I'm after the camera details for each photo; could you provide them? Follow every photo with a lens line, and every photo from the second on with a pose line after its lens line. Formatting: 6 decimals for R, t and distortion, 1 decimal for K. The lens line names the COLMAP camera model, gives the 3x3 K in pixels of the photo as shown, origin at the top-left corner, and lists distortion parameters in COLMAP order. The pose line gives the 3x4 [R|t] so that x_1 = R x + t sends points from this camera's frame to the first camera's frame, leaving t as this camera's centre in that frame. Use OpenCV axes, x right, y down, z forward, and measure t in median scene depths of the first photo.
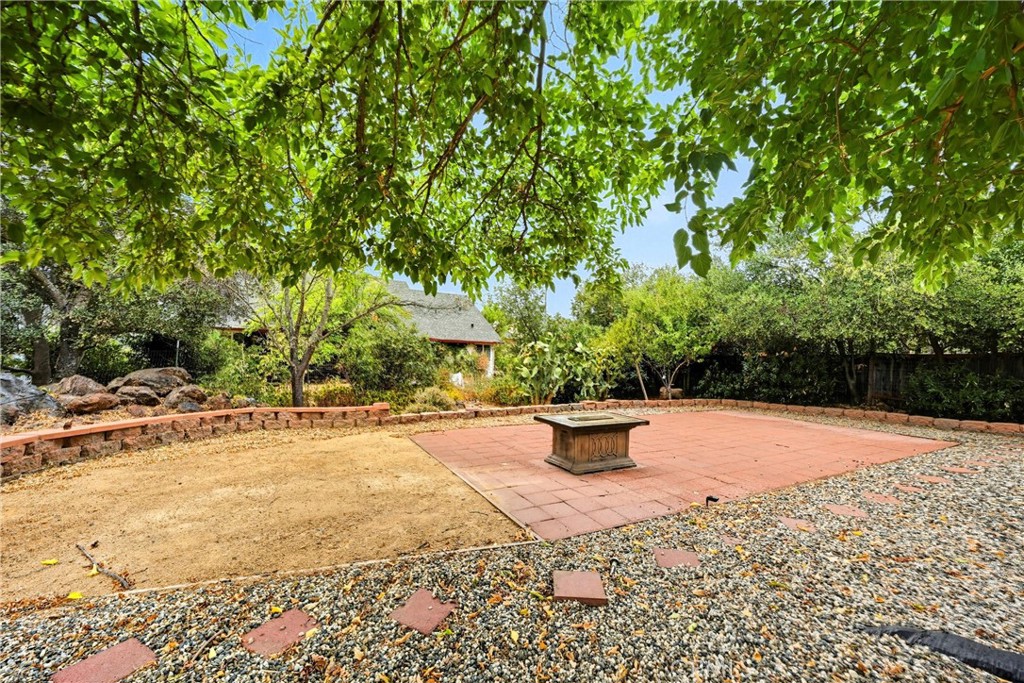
lens RADIAL K [[409.4, 0, 528.1], [0, 409.4, 344.8], [0, 0, 1]] dist [0.000400, 0.000020]
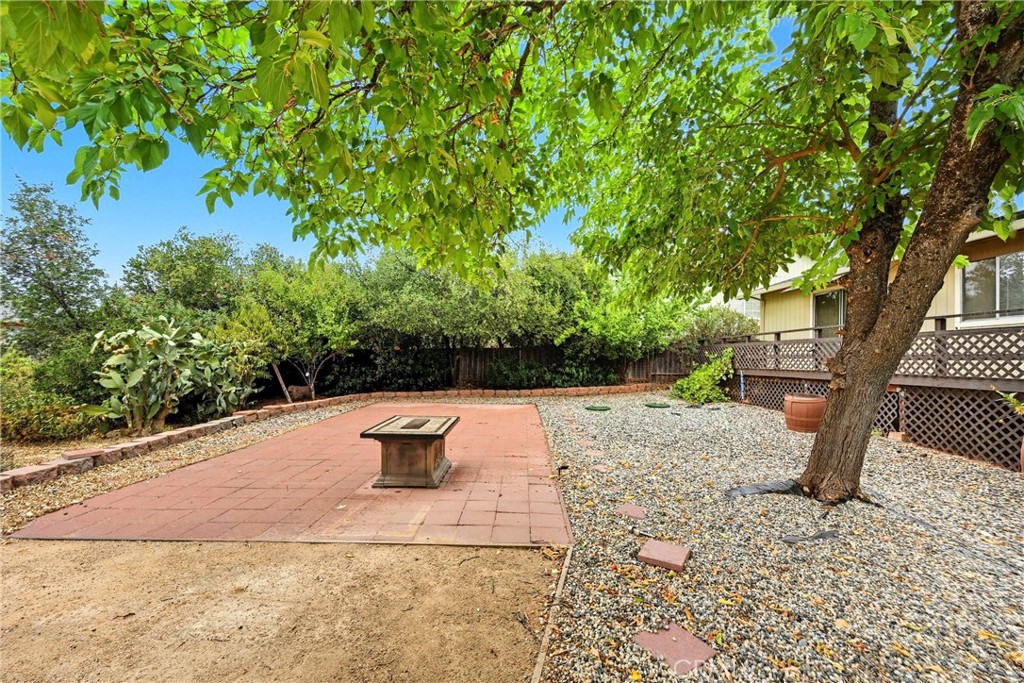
lens RADIAL K [[409.4, 0, 528.1], [0, 409.4, 344.8], [0, 0, 1]] dist [0.000400, 0.000020]
pose [[0.492079, 0.003136, 0.870545, -0.343549], [-0.018082, 0.999815, 0.006619, 0.000857], [-0.870363, -0.018998, 0.492045, 0.250603]]
